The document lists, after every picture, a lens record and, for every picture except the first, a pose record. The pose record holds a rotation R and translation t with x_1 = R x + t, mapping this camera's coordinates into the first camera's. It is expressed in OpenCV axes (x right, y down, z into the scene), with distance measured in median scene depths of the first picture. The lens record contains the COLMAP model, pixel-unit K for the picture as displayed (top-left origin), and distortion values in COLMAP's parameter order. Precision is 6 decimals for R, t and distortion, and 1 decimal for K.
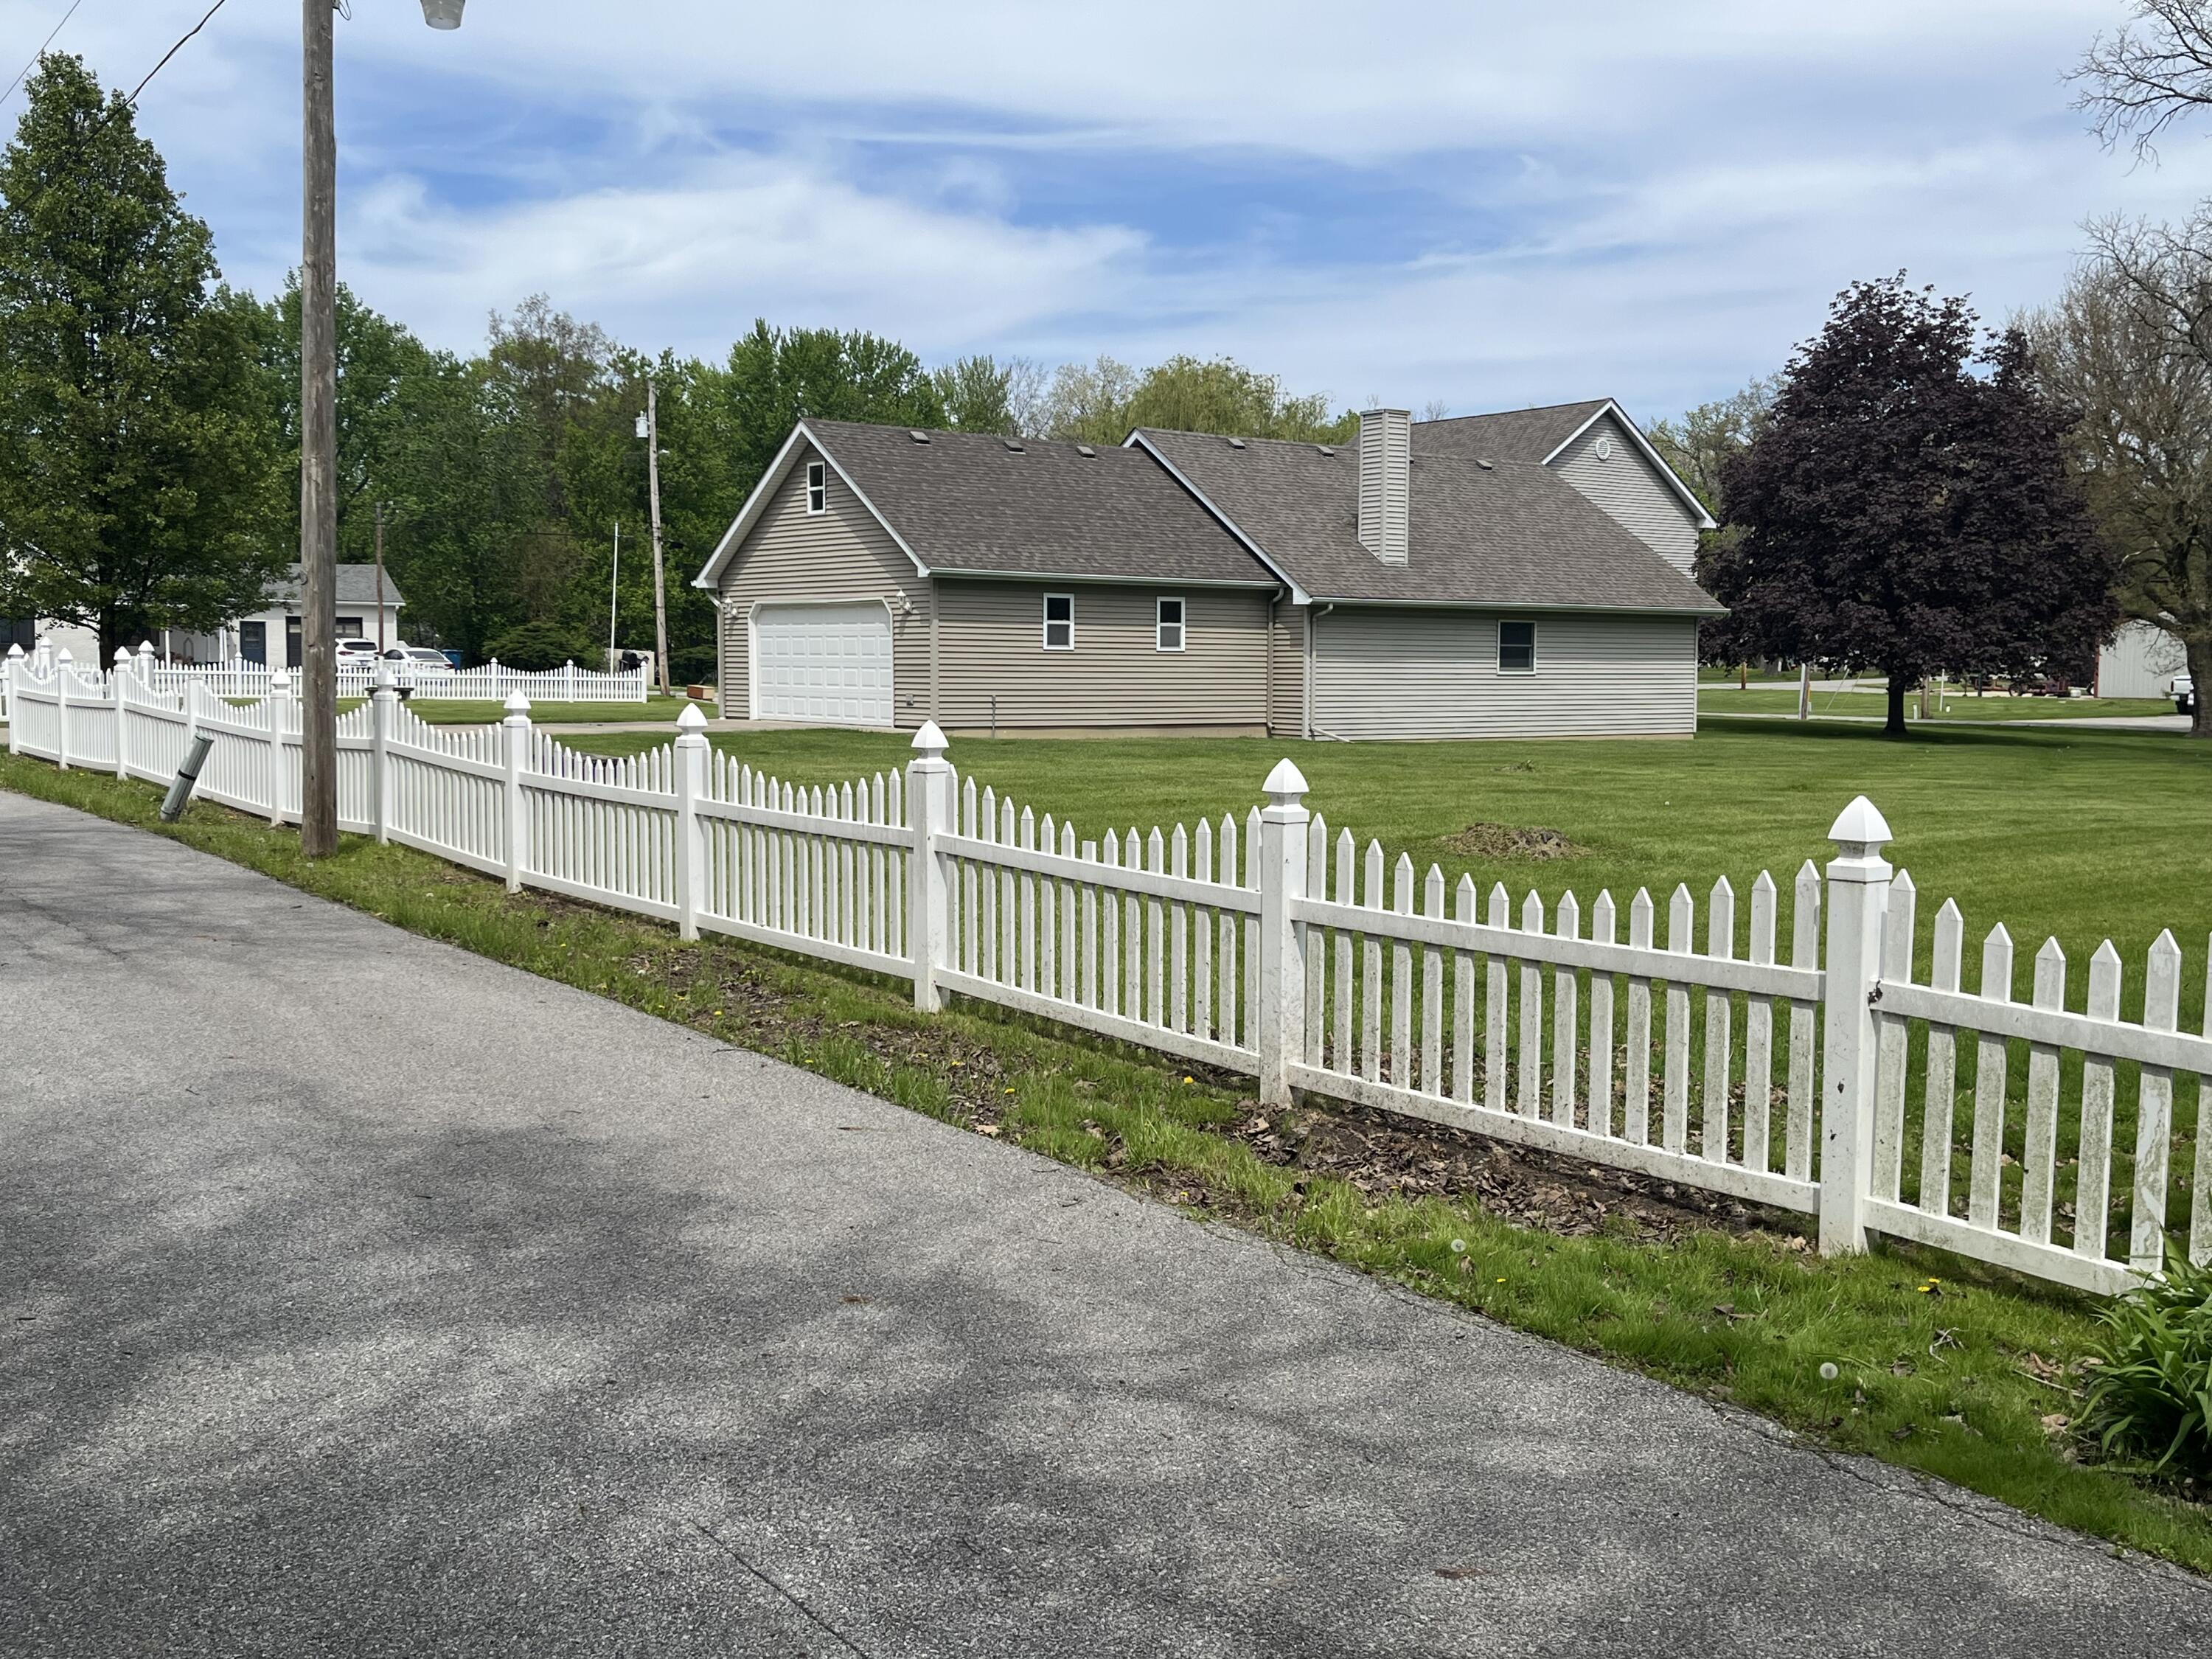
lens RADIAL K [[2132.1, 0, 1099.4], [0, 2132.1, 821.3], [0, 0, 1]] dist [0.074739, -0.106588]
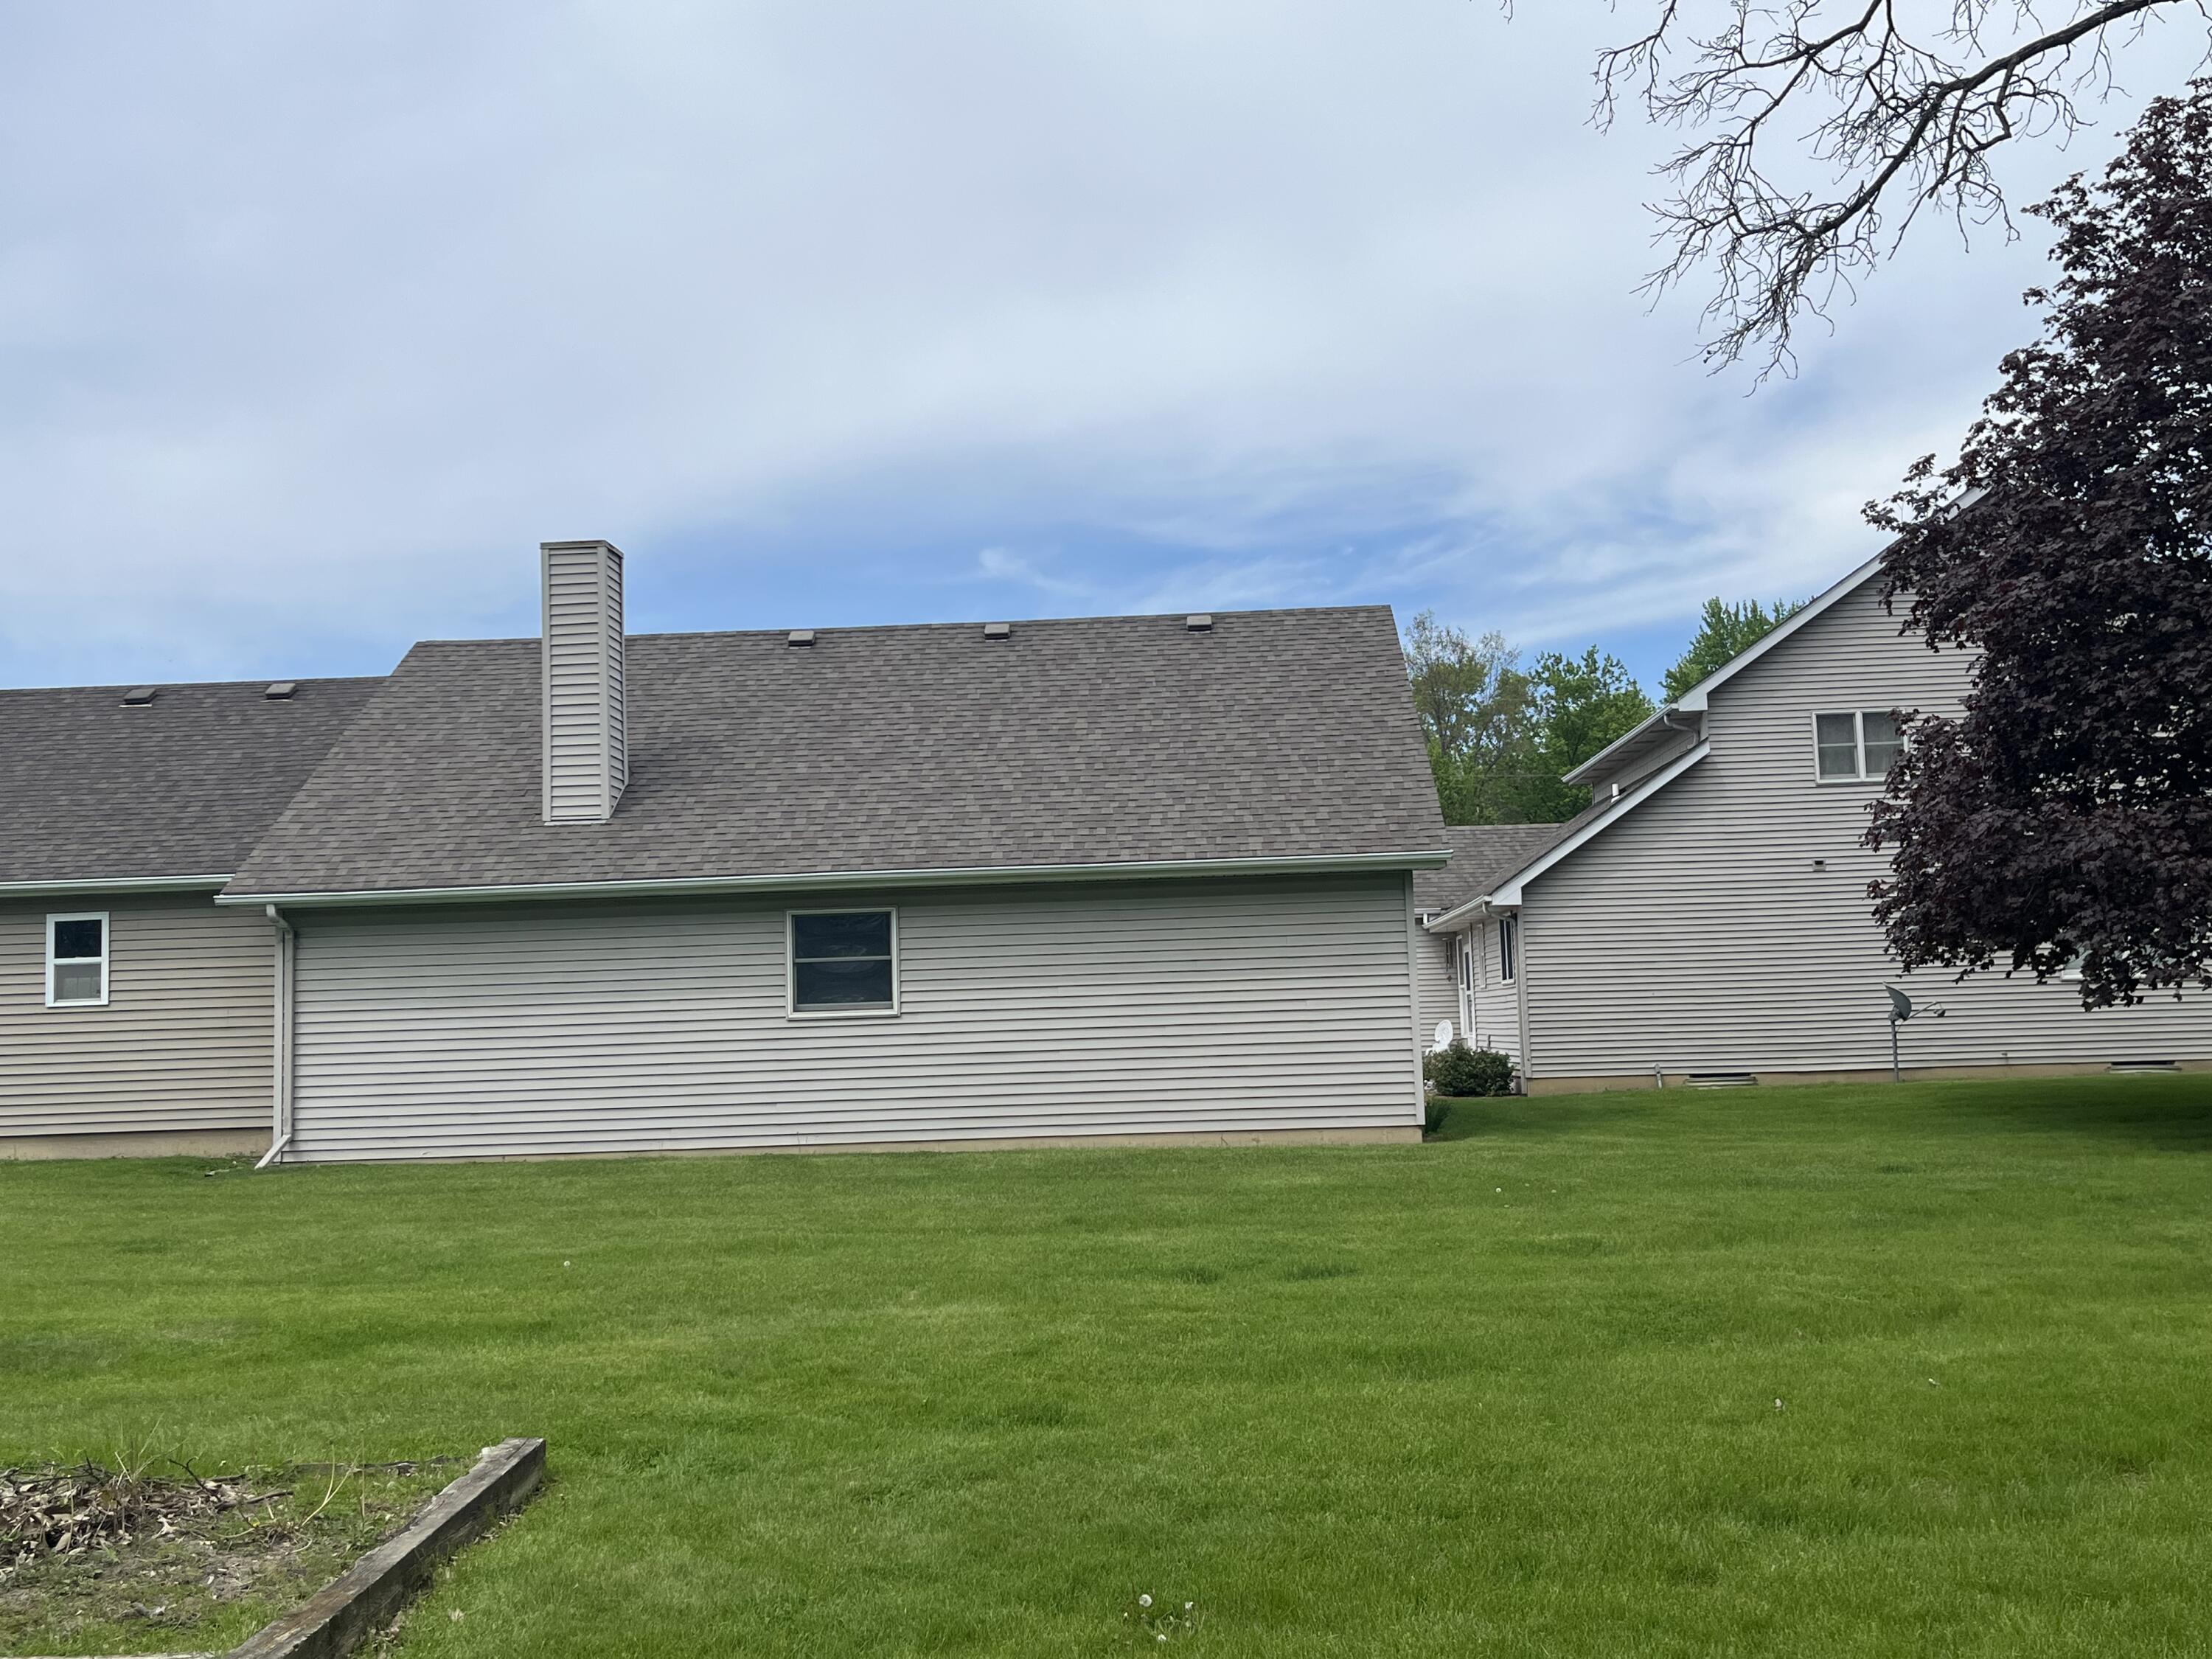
lens RADIAL K [[2153.2, 0, 1074.8], [0, 2153.2, 856.1], [0, 0, 1]] dist [0.092949, -0.129646]
pose [[0.772669, -0.073863, -0.630498, 0.477875], [-0.005774, 0.992349, -0.123329, -0.038233], [0.634783, 0.098933, 0.766331, 0.558914]]
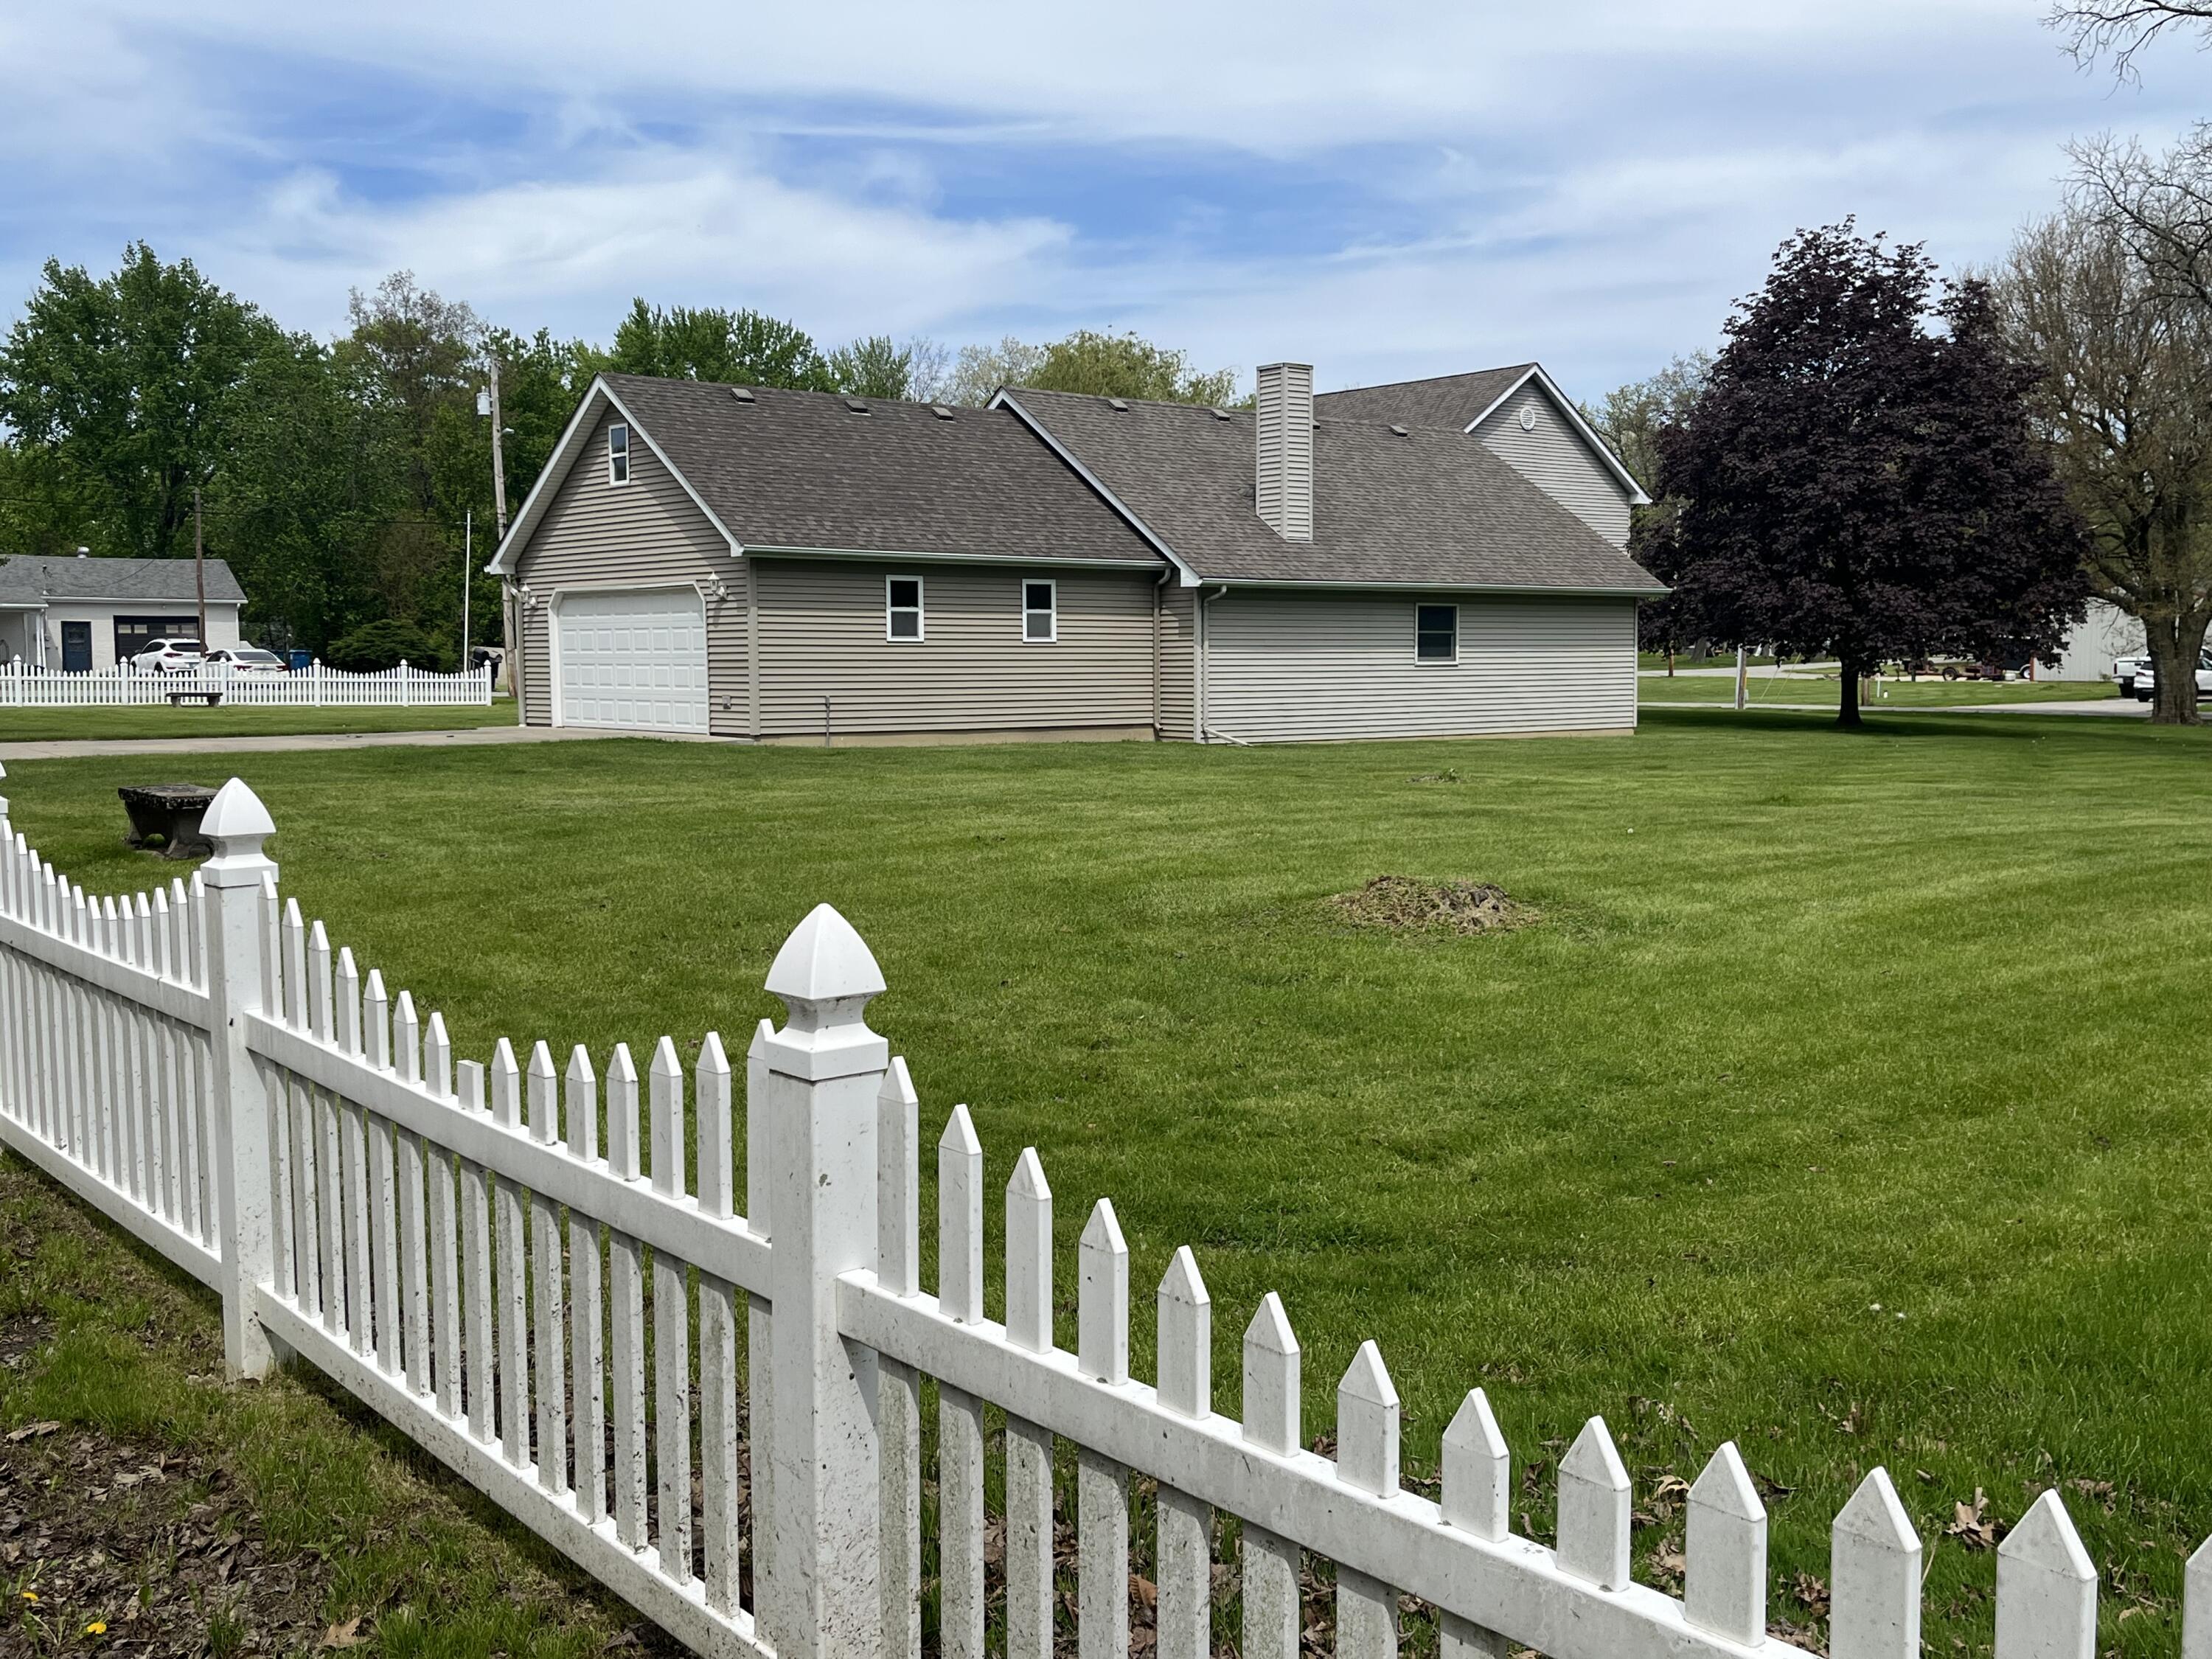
lens RADIAL K [[2092.6, 0, 1102.3], [0, 2092.6, 859.7], [0, 0, 1]] dist [0.050893, -0.023090]
pose [[0.999354, -0.014800, 0.032741, 0.023118], [0.014048, 0.999635, 0.023080, -0.008407], [-0.033070, -0.022605, 0.999197, 0.115925]]
